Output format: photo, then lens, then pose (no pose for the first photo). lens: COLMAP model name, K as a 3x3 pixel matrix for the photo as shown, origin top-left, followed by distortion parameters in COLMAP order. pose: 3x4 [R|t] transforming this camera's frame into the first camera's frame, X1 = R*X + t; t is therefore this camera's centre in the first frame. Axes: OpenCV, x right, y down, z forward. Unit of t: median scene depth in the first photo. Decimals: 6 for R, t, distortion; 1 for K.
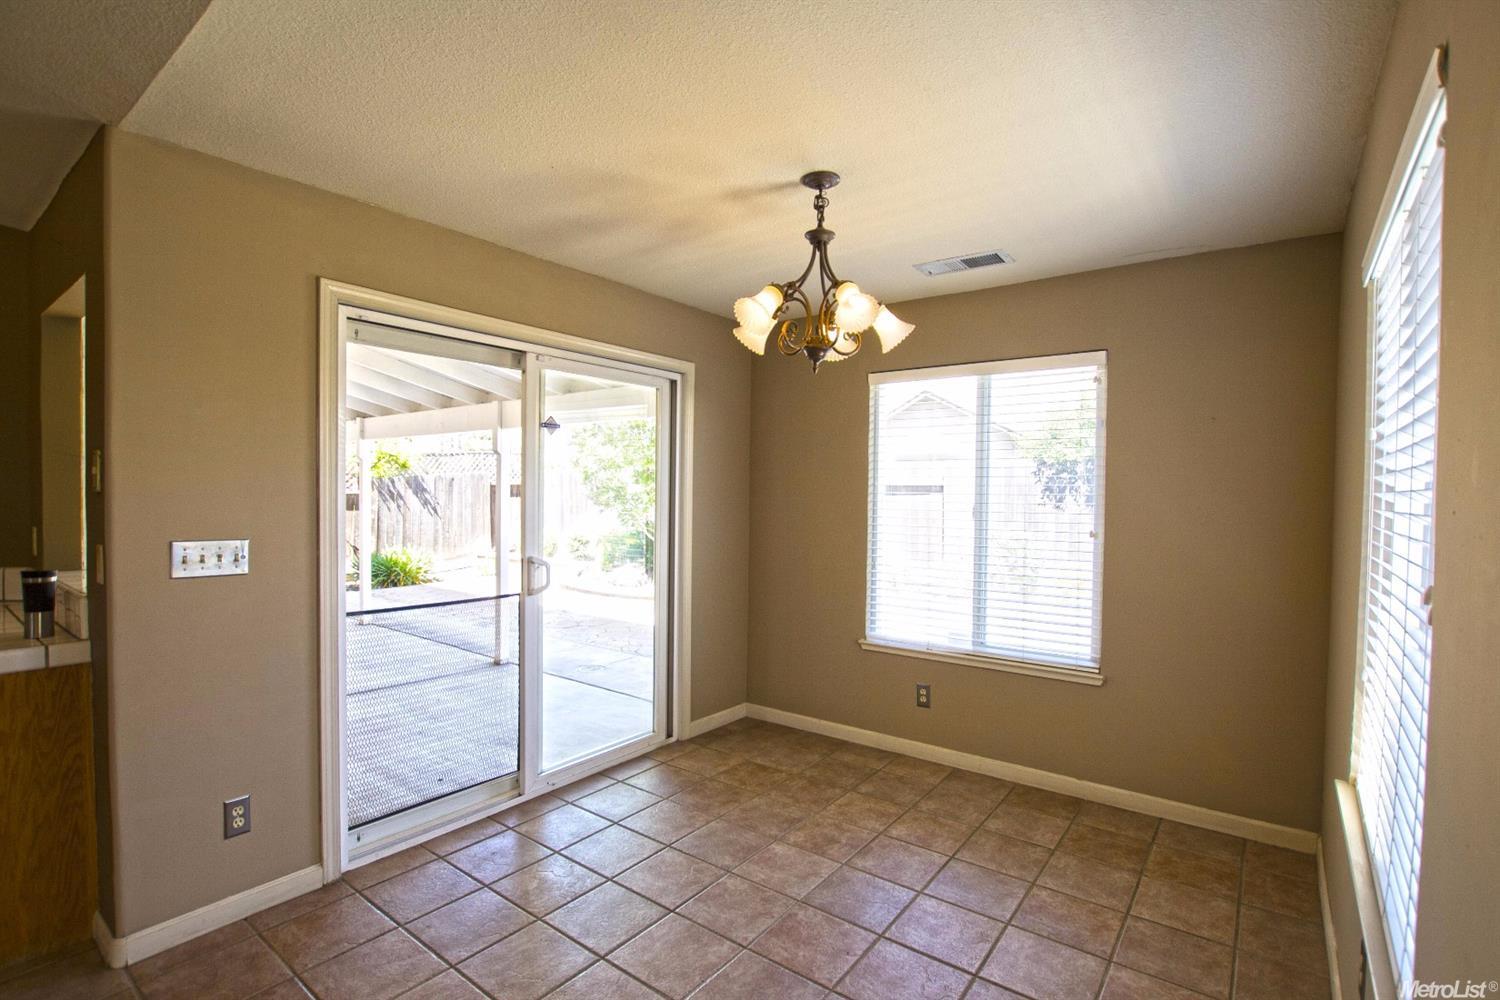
lens RADIAL K [[699.0, 0, 746.6], [0, 699.0, 509.2], [0, 0, 1]] dist [-0.031130, 0.004383]
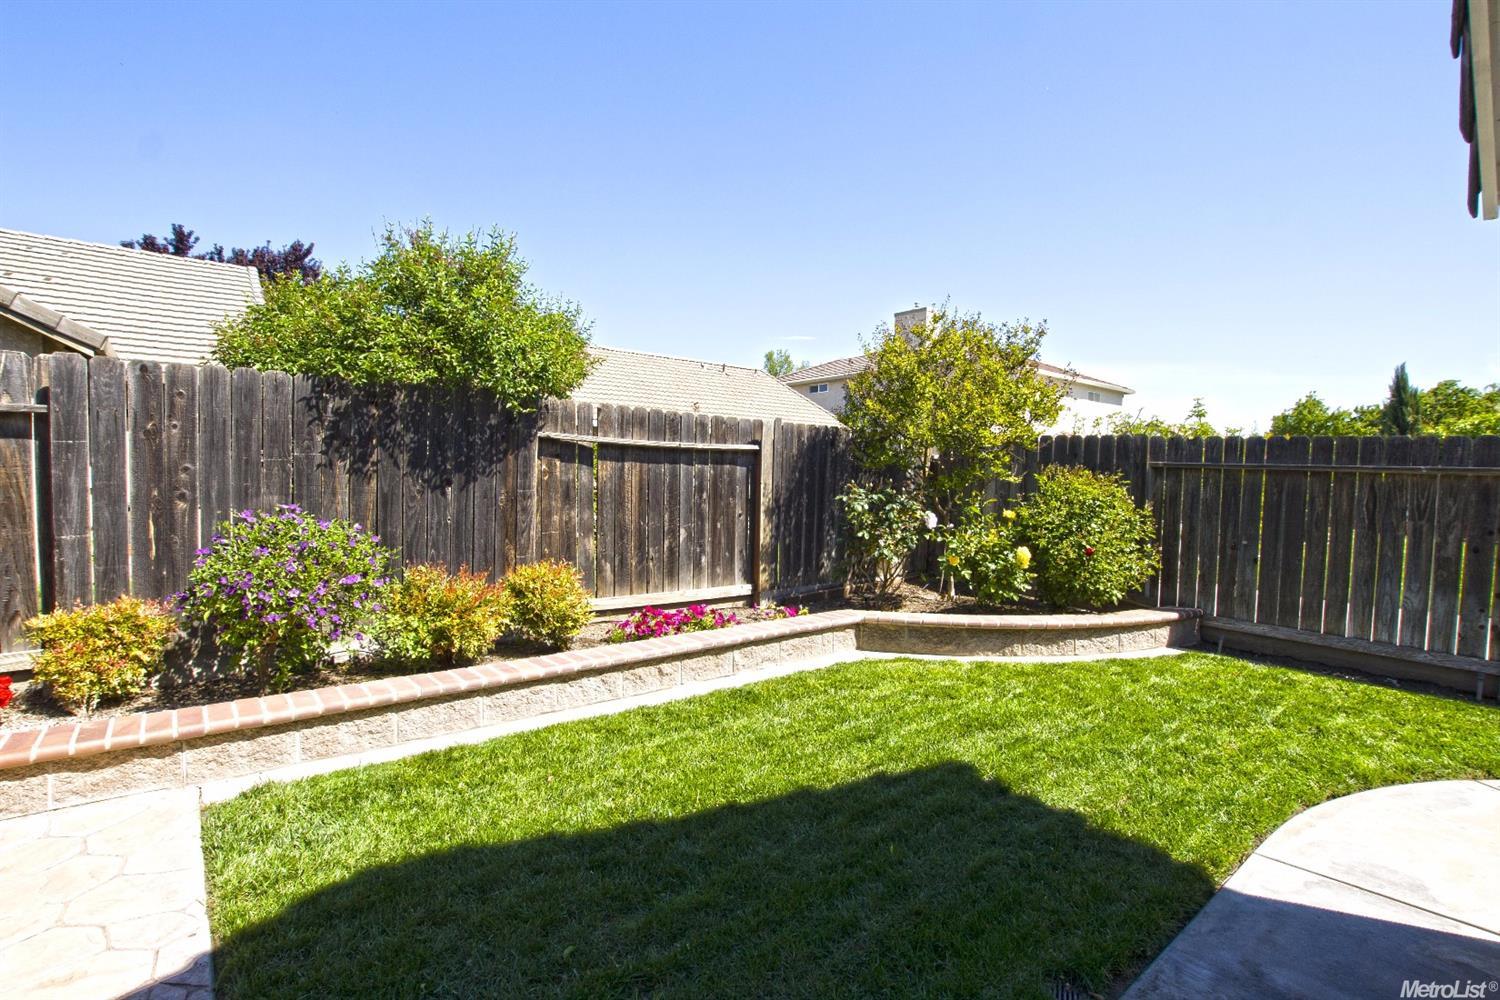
lens RADIAL K [[699.0, 0, 740.3], [0, 699.0, 501.5], [0, 0, 1]] dist [-0.031130, 0.004383]
pose [[0.233938, -0.043877, 0.971261, 0.014488], [0.002051, 0.999001, 0.044636, -0.003393], [-0.972249, -0.008450, 0.233795, 0.599254]]
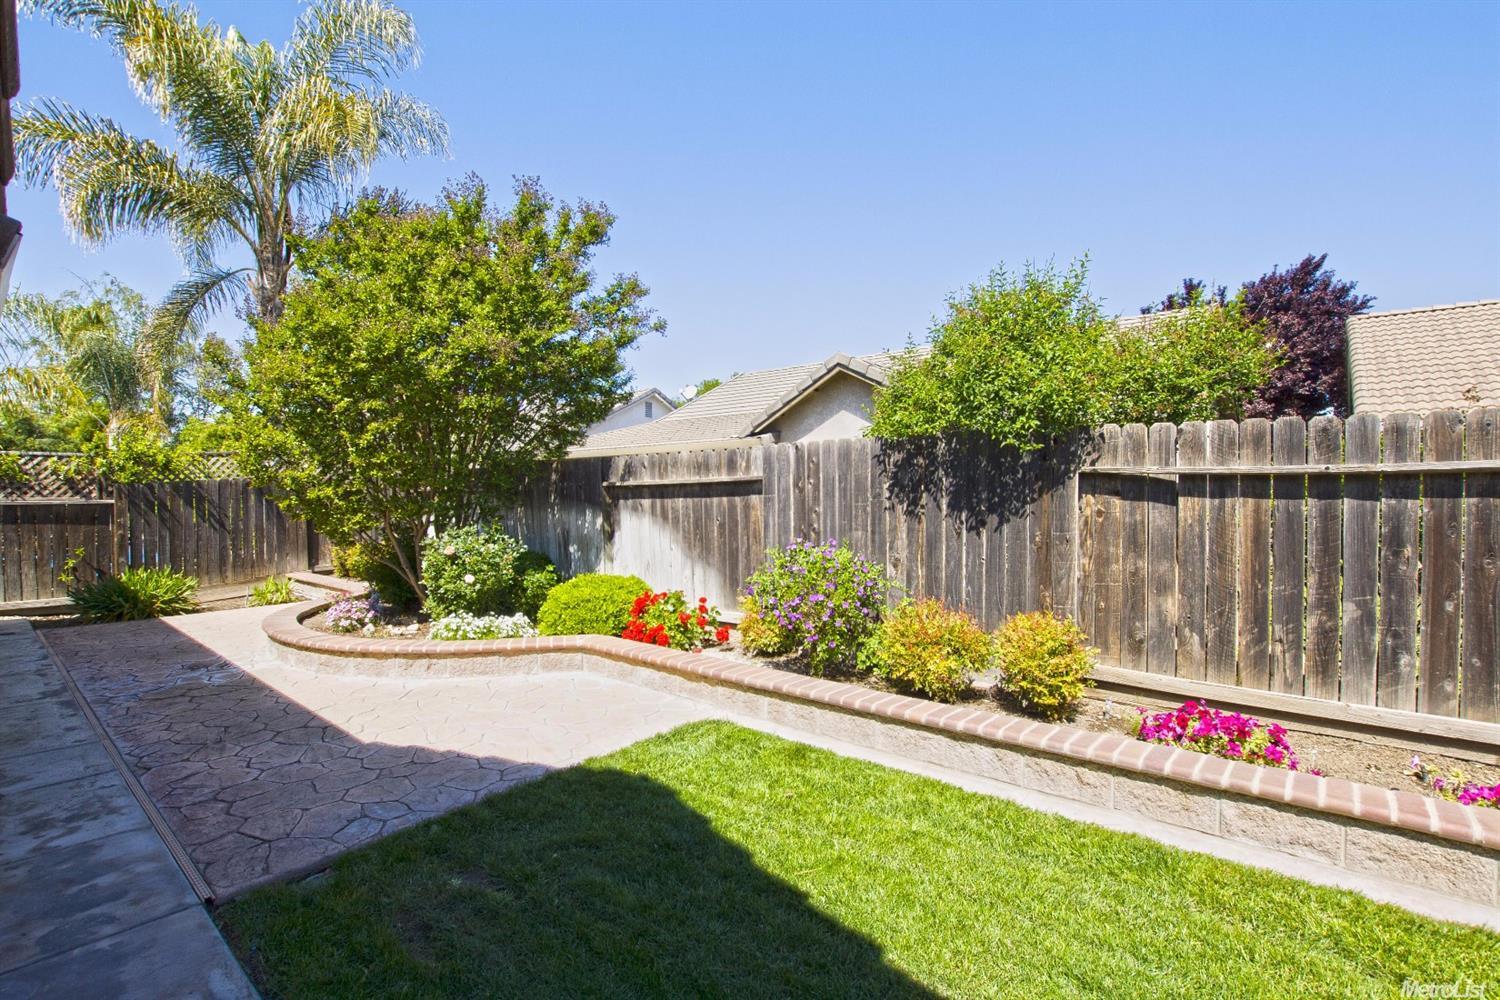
lens RADIAL K [[699.0, 0, 753.6], [0, 699.0, 507.5], [0, 0, 1]] dist [-0.031130, 0.004383]
pose [[0.998981, -0.014740, -0.042649, 0.333137], [0.014670, 0.999890, -0.001973, -0.008836], [0.042673, 0.001345, 0.999088, 0.377100]]
